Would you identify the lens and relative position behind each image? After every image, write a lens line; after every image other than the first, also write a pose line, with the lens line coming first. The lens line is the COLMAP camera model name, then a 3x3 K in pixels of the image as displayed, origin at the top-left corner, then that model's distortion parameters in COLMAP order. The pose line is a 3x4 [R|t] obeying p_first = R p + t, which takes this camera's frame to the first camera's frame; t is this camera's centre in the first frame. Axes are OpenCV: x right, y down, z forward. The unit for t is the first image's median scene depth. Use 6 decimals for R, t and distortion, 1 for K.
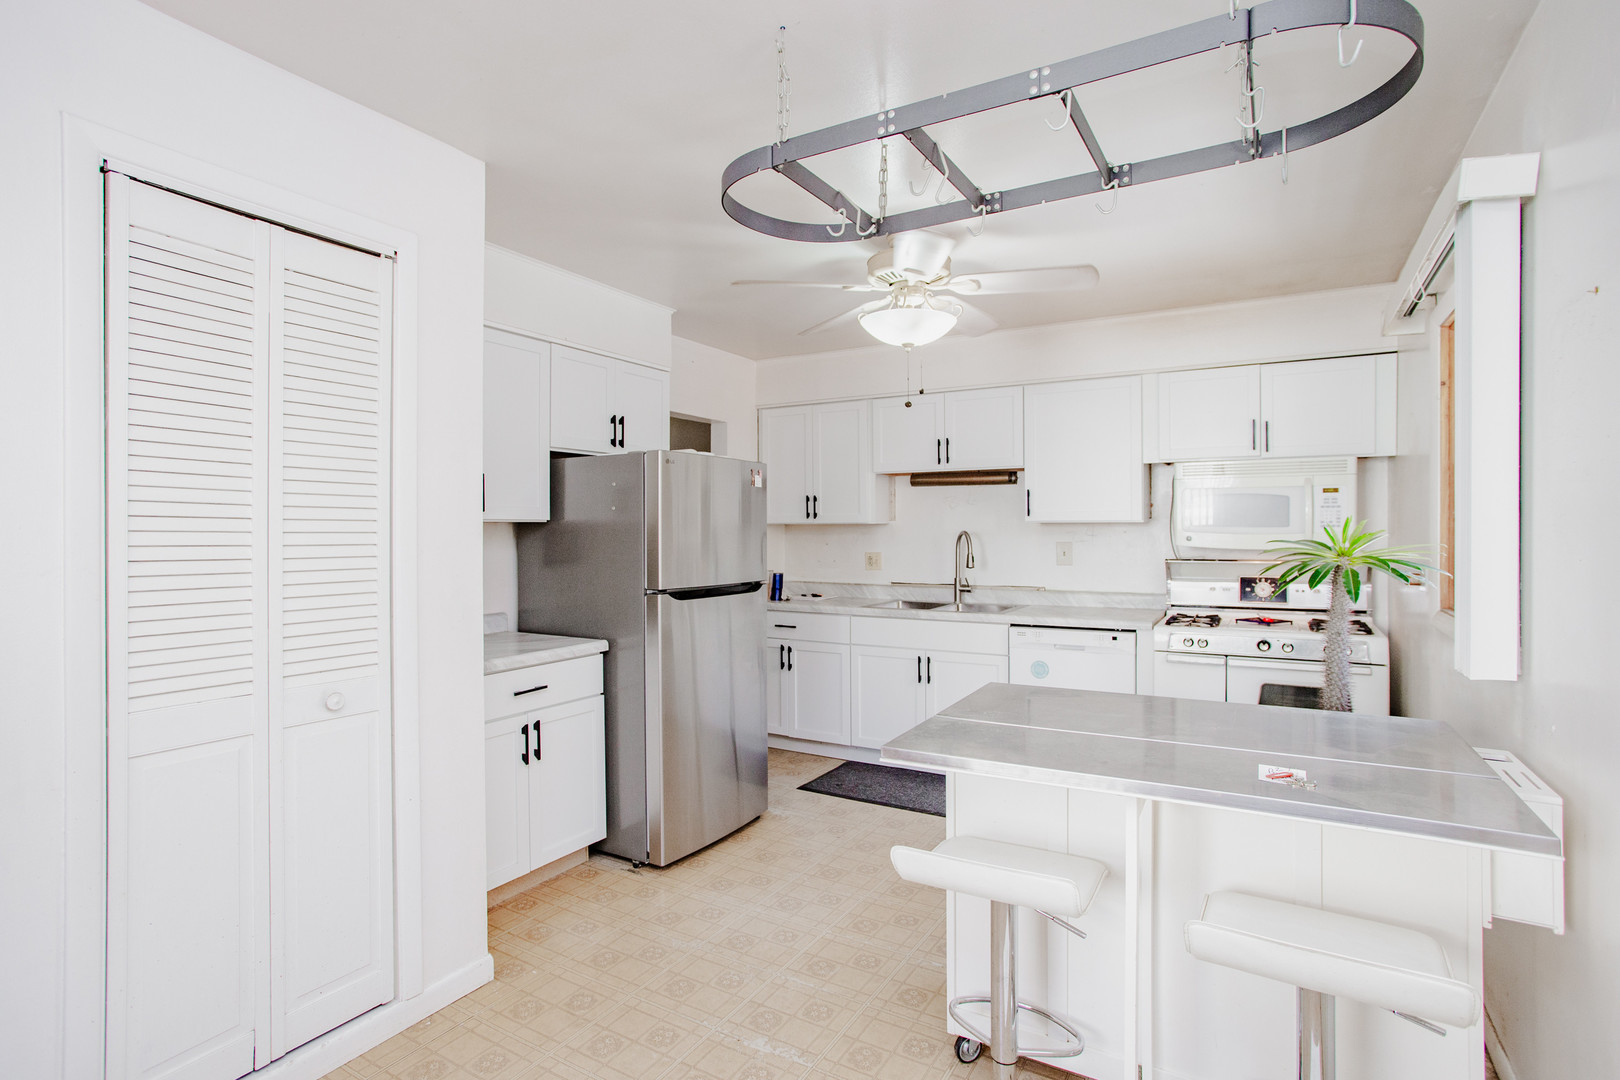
lens RADIAL K [[790.2, 0, 810.0], [0, 790.2, 540.0], [0, 0, 1]] dist [-0.063063, 0.023295]
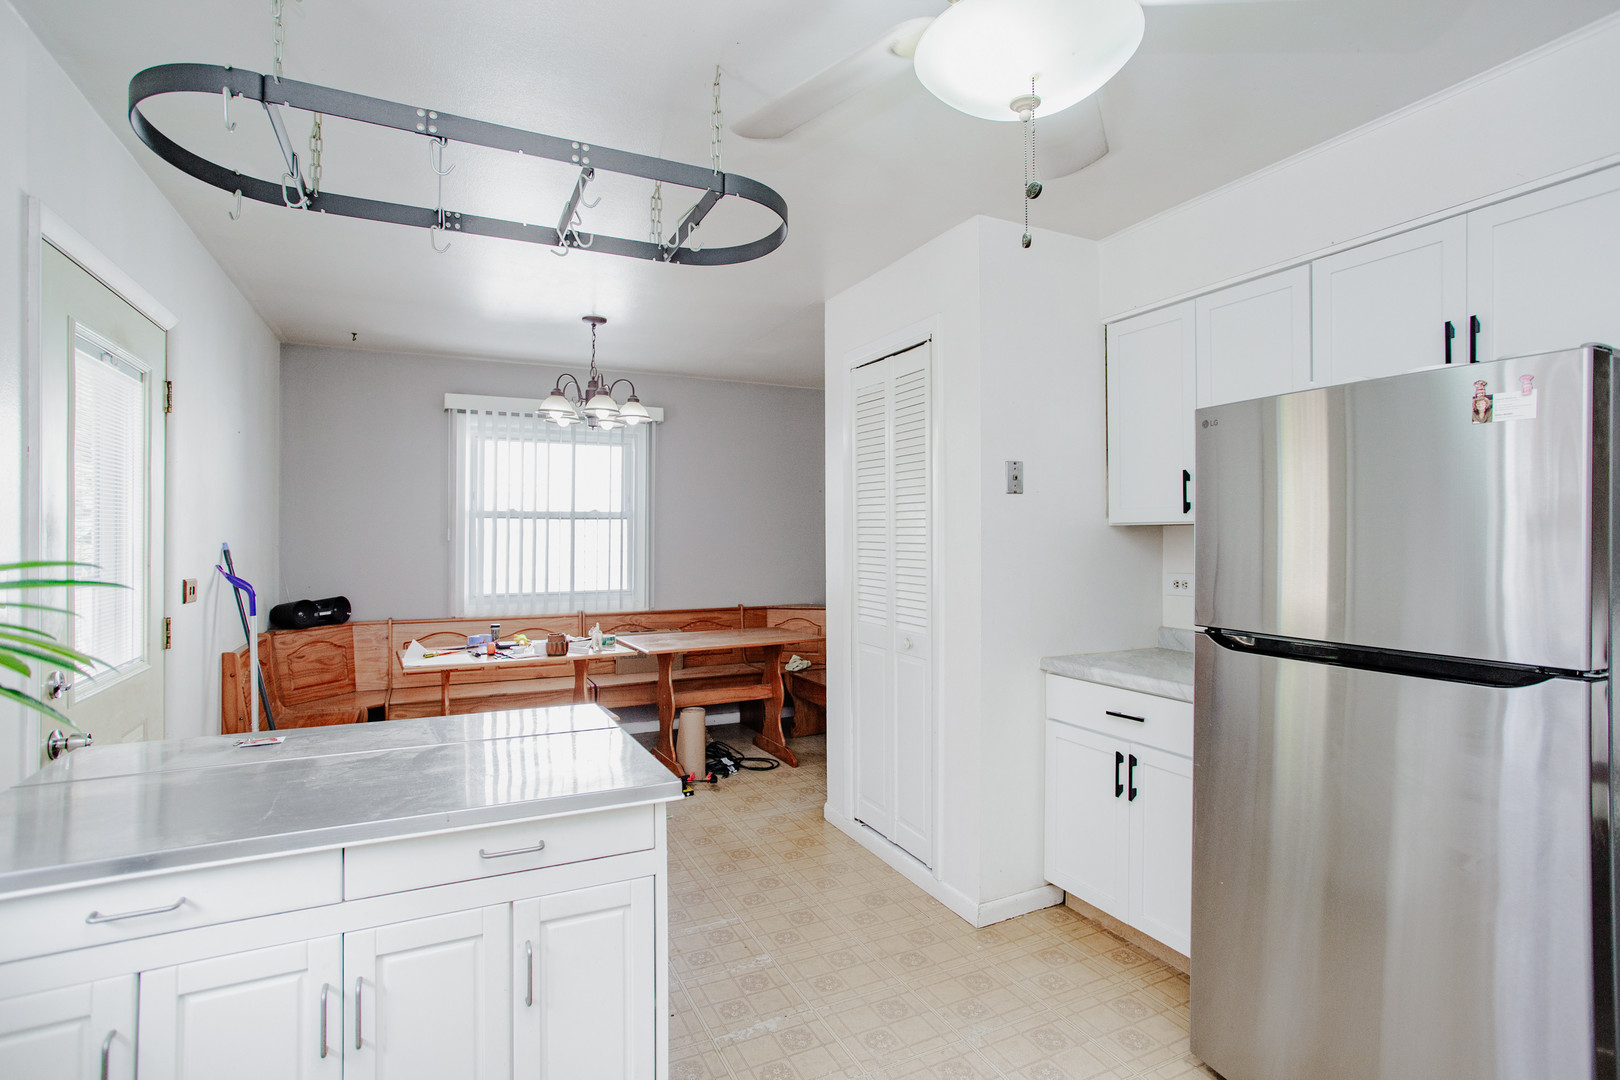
lens RADIAL K [[790.2, 0, 810.0], [0, 790.2, 540.0], [0, 0, 1]] dist [-0.063063, 0.023295]
pose [[-0.557189, 0.011041, -0.830312, 0.684458], [-0.004644, 0.999855, 0.016412, -0.023106], [0.830373, 0.013000, -0.557057, 1.439063]]
